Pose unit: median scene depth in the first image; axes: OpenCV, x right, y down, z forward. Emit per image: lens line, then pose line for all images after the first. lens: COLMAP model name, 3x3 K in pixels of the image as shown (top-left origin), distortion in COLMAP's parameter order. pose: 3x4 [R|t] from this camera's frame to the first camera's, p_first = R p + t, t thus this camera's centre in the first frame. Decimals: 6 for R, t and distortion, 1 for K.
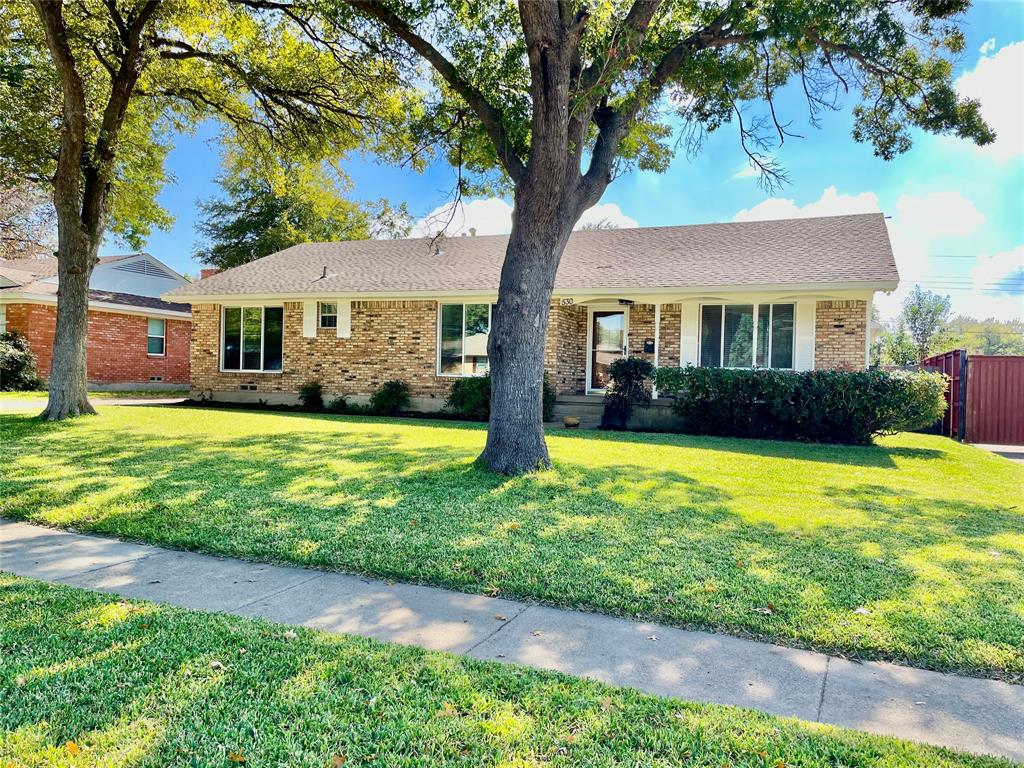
lens RADIAL K [[761.8, 0, 531.4], [0, 761.8, 389.6], [0, 0, 1]] dist [0.067512, -0.002363]
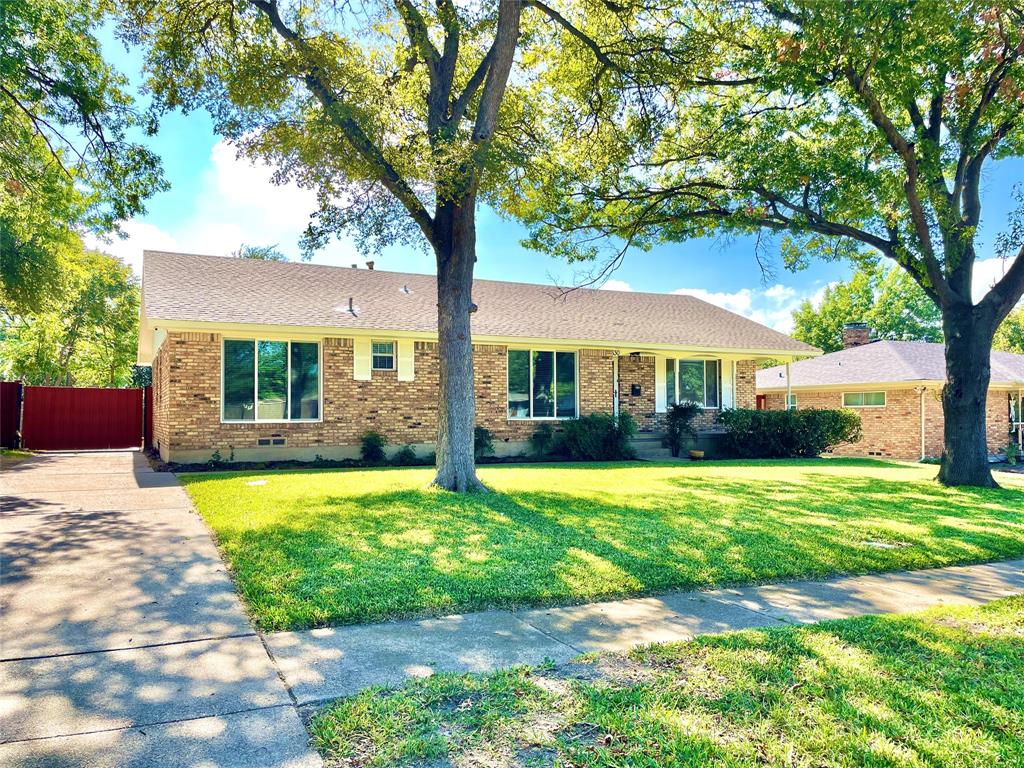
lens RADIAL K [[761.8, 0, 531.4], [0, 761.8, 389.6], [0, 0, 1]] dist [0.067512, -0.002363]
pose [[0.674822, -0.003128, 0.737974, -0.811025], [0.024190, 0.999547, -0.017884, -0.037724], [-0.737584, 0.029920, 0.674592, 0.279771]]
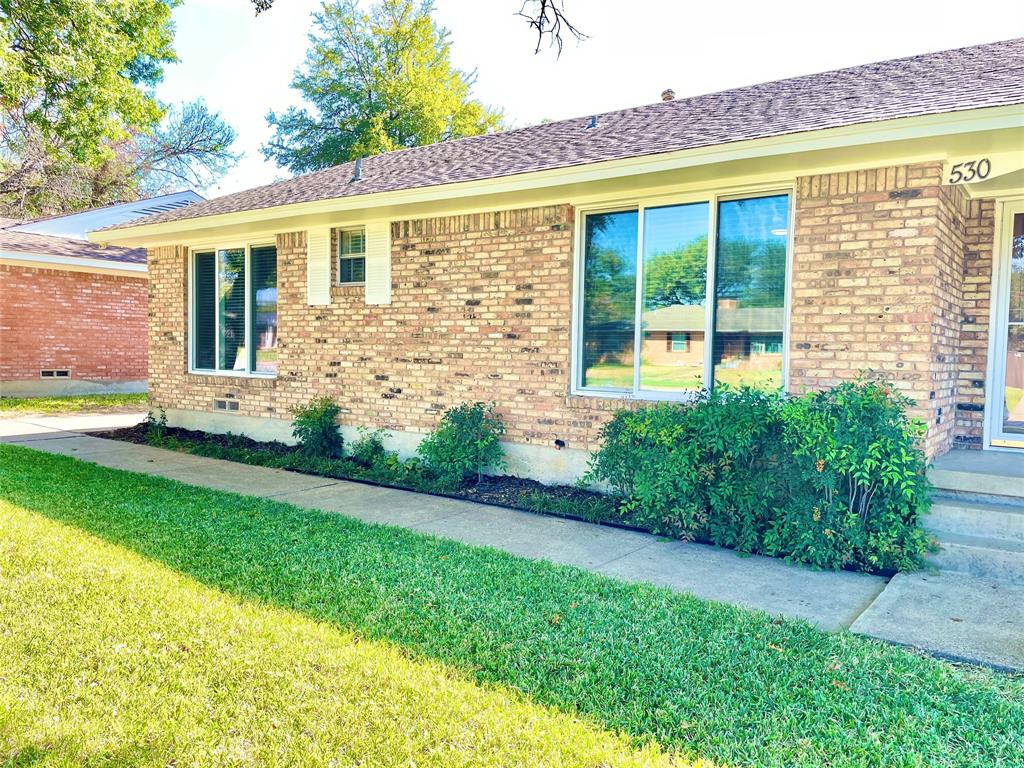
lens RADIAL K [[761.8, 0, 531.4], [0, 761.8, 389.6], [0, 0, 1]] dist [0.067512, -0.002363]
pose [[0.967987, 0.009619, -0.250817, -0.041792], [-0.001063, 0.999414, 0.034225, -0.032544], [0.250999, -0.032863, 0.967429, 0.578650]]
